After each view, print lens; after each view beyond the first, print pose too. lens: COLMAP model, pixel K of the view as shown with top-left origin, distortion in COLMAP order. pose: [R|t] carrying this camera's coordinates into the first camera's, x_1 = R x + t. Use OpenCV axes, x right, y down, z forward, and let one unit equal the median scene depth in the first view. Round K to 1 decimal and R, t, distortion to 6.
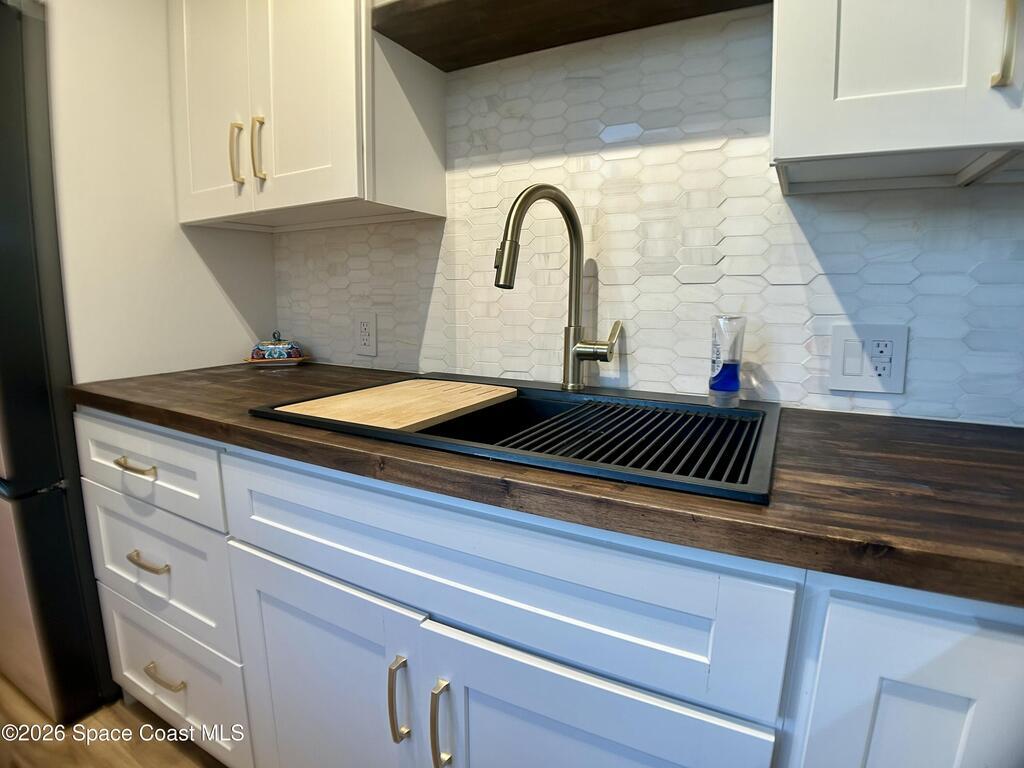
lens RADIAL K [[534.1, 0, 512.0], [0, 534.1, 384.0], [0, 0, 1]] dist [-0.090061, 0.009928]
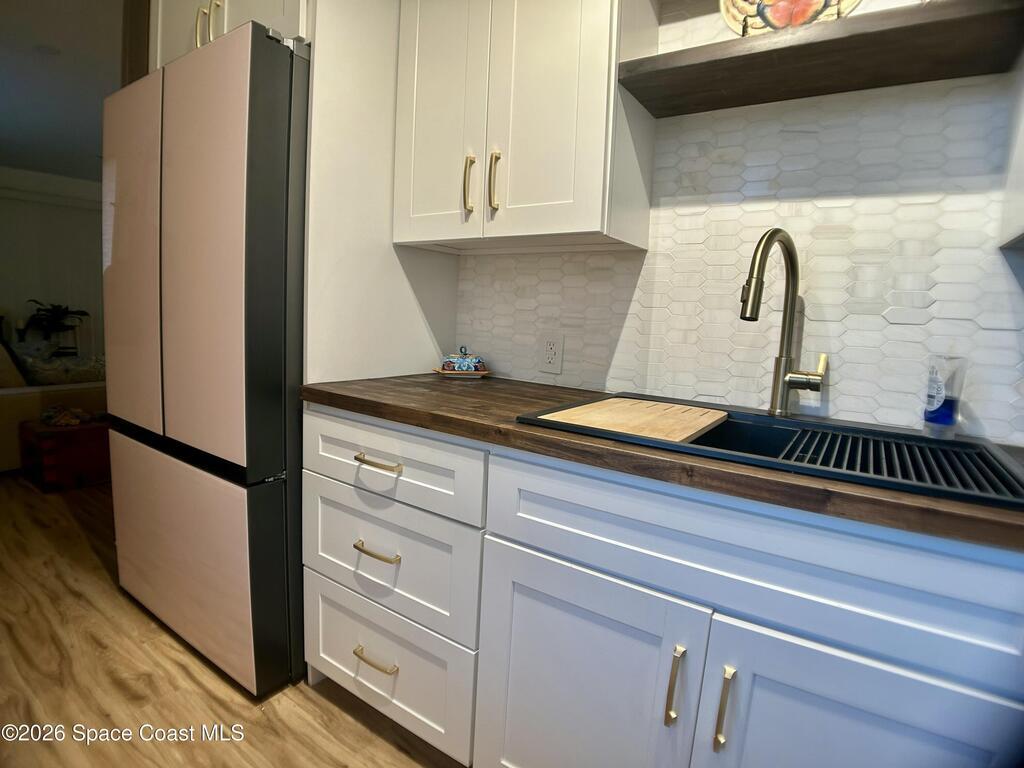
lens RADIAL K [[529.8, 0, 509.0], [0, 529.8, 385.6], [0, 0, 1]] dist [-0.091783, 0.013075]
pose [[0.993424, 0.053677, -0.101130, -0.331470], [-0.057288, 0.997808, -0.033140, 0.016635], [0.099129, 0.038716, 0.994321, -0.100268]]
